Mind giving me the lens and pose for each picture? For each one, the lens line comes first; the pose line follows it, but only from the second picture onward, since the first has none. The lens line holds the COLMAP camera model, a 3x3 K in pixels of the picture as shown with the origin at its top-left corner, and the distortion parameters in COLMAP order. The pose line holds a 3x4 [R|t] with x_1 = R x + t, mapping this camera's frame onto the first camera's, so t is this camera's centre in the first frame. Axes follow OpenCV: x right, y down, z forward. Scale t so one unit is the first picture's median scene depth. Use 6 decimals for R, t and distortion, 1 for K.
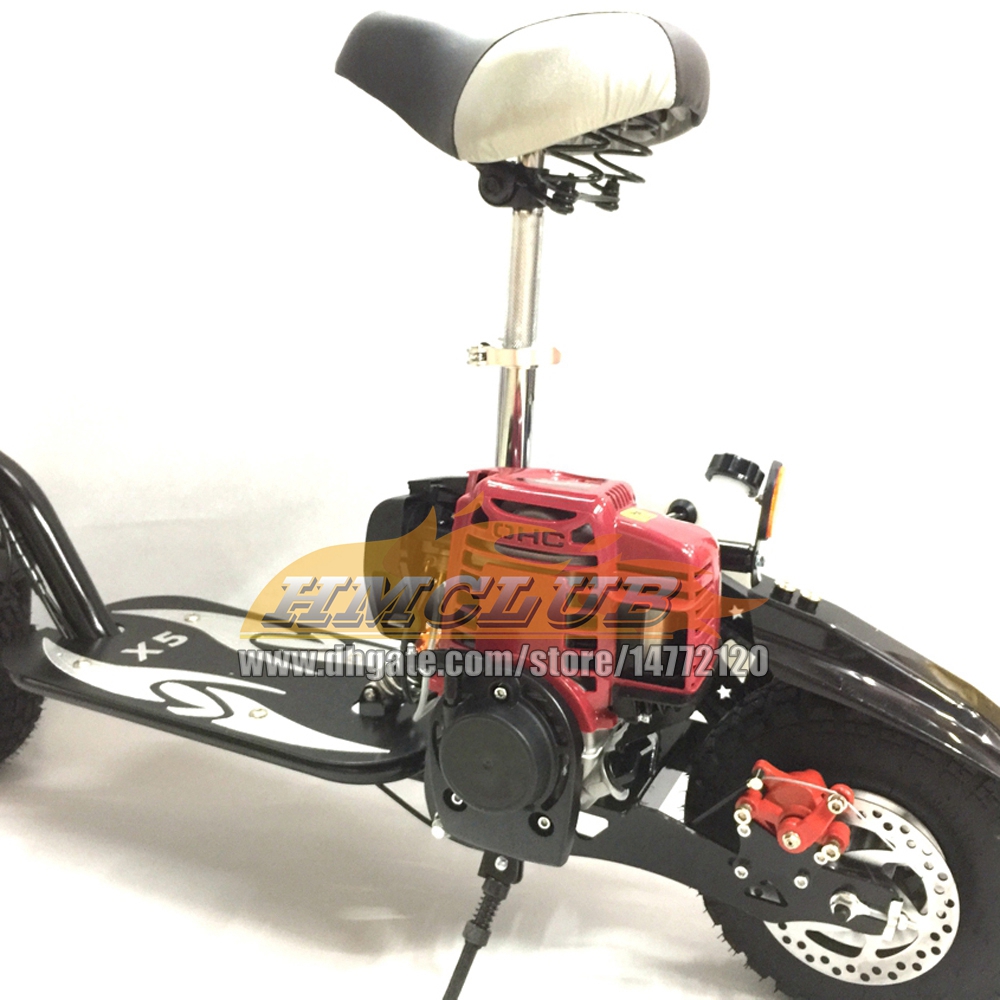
lens RADIAL K [[1171.6, 0, 499.3], [0, 1171.6, 490.1], [0, 0, 1]] dist [0.078858, -0.062909]
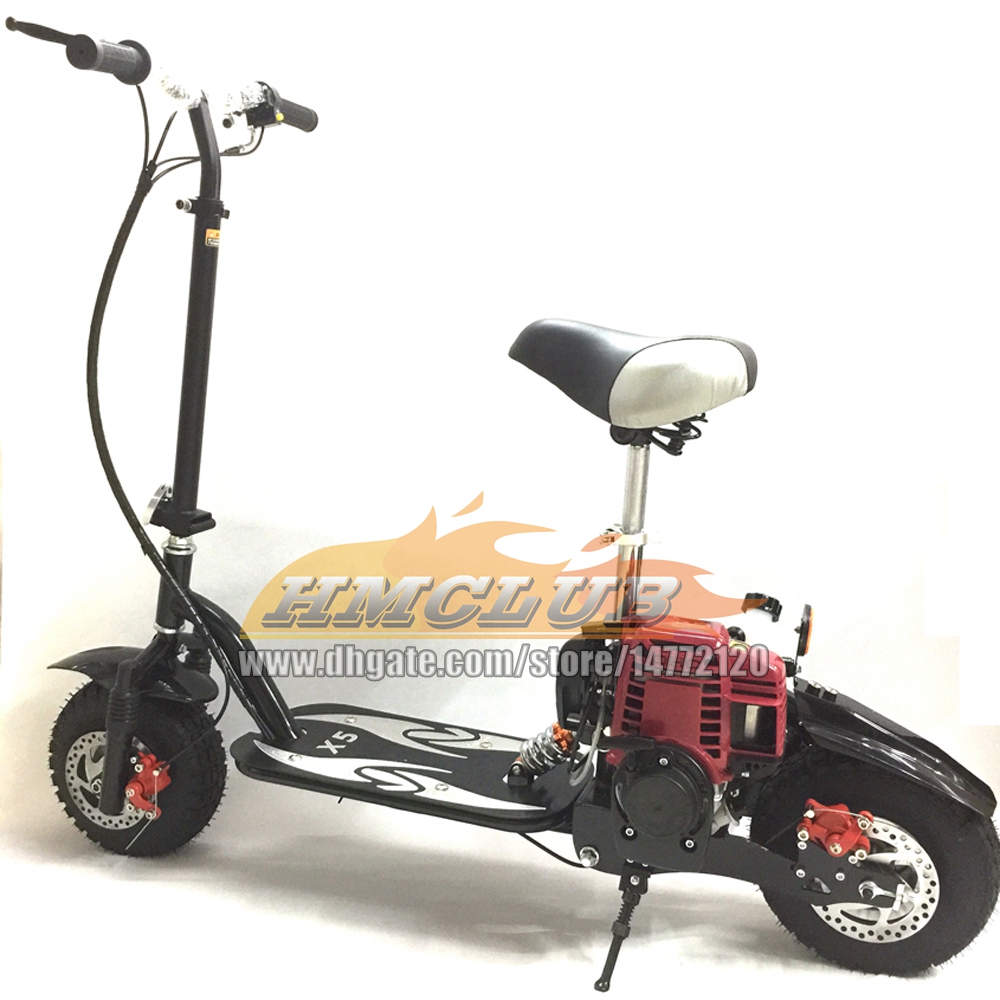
lens RADIAL K [[1171.6, 0, 499.3], [0, 1171.6, 490.1], [0, 0, 1]] dist [0.078858, -0.062909]
pose [[0.993854, -0.022913, 0.108301, -0.347273], [0.030135, 0.997396, -0.065529, -0.088222], [-0.106517, 0.068390, 0.991956, -0.535231]]
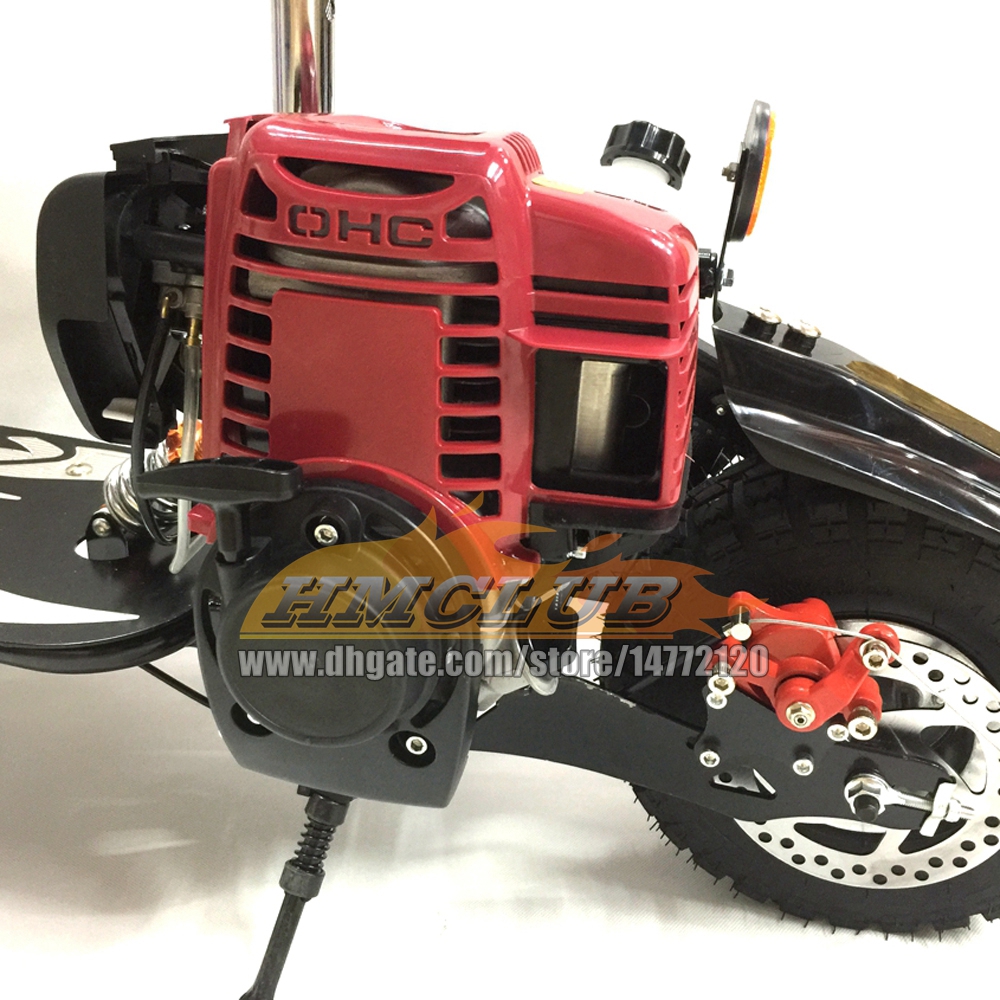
lens RADIAL K [[1171.6, 0, 499.3], [0, 1171.6, 490.1], [0, 0, 1]] dist [0.078858, -0.062909]
pose [[0.981045, -0.075422, 0.178500, -0.013688], [0.040295, 0.980412, 0.192793, 0.048743], [-0.189544, -0.181946, 0.964867, 0.428163]]
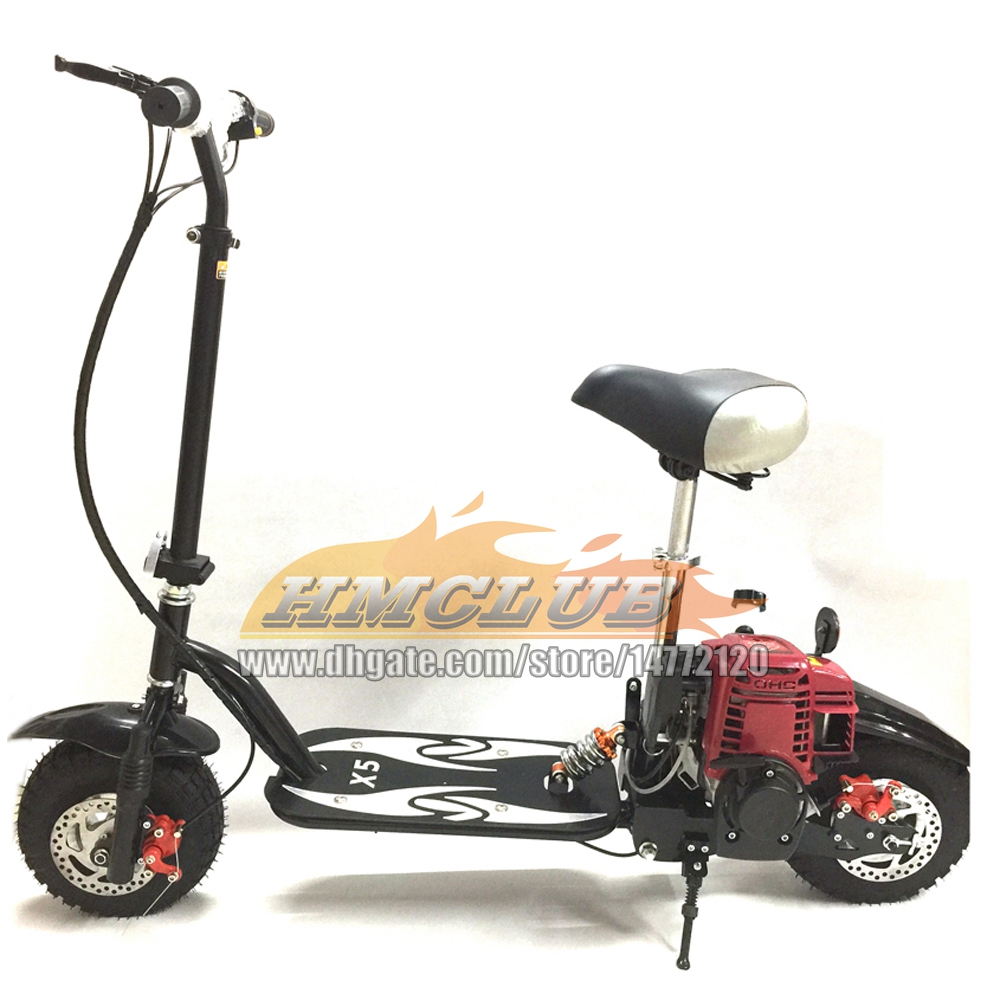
lens RADIAL K [[1203.3, 0, 467.6], [0, 1203.3, 498.7], [0, 0, 1]] dist [0.076521, -0.067764]
pose [[0.899886, -0.119213, 0.419516, -1.031656], [0.097112, 0.992538, 0.073737, -0.386566], [-0.425176, -0.025615, 0.904748, -0.430125]]
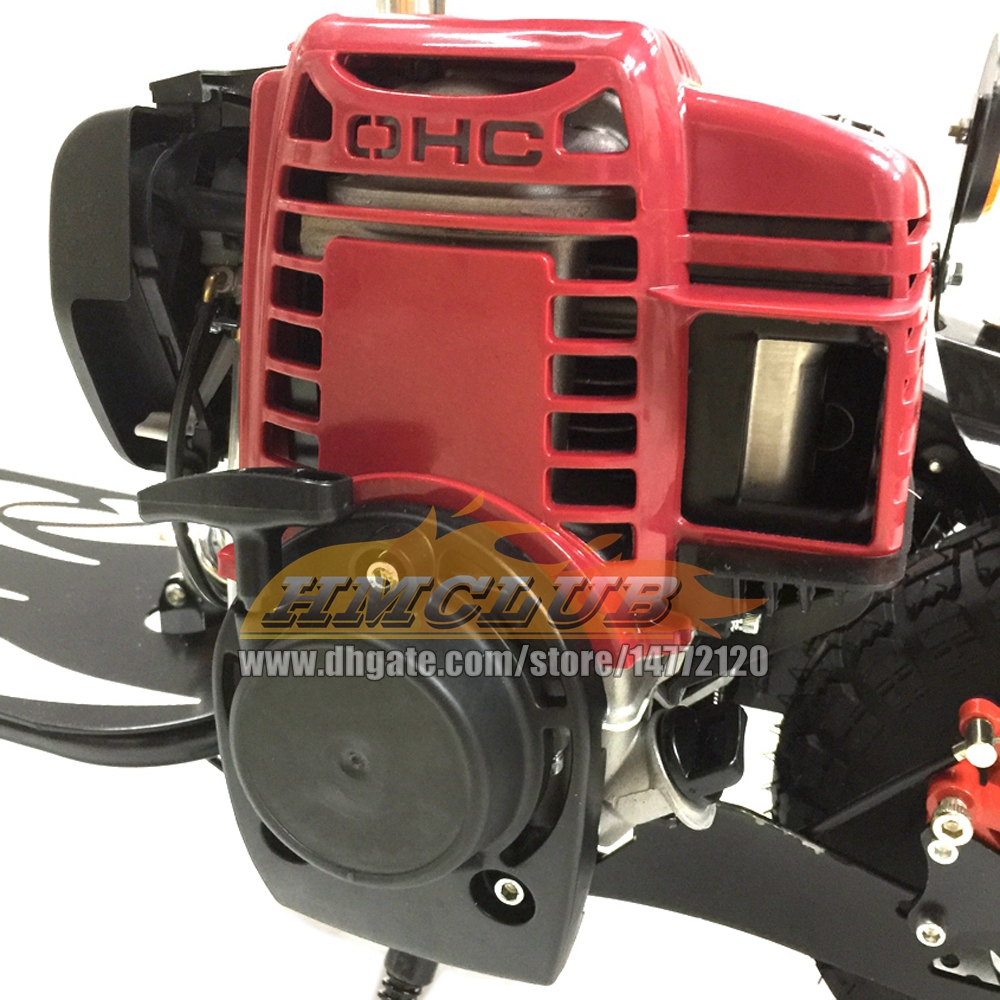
lens RADIAL K [[1171.6, 0, 499.3], [0, 1171.6, 490.1], [0, 0, 1]] dist [0.078858, -0.062909]
pose [[0.998012, -0.038367, 0.049997, 0.018340], [0.033788, 0.995420, 0.089429, 0.102062], [-0.053199, -0.087562, 0.994738, 0.564753]]
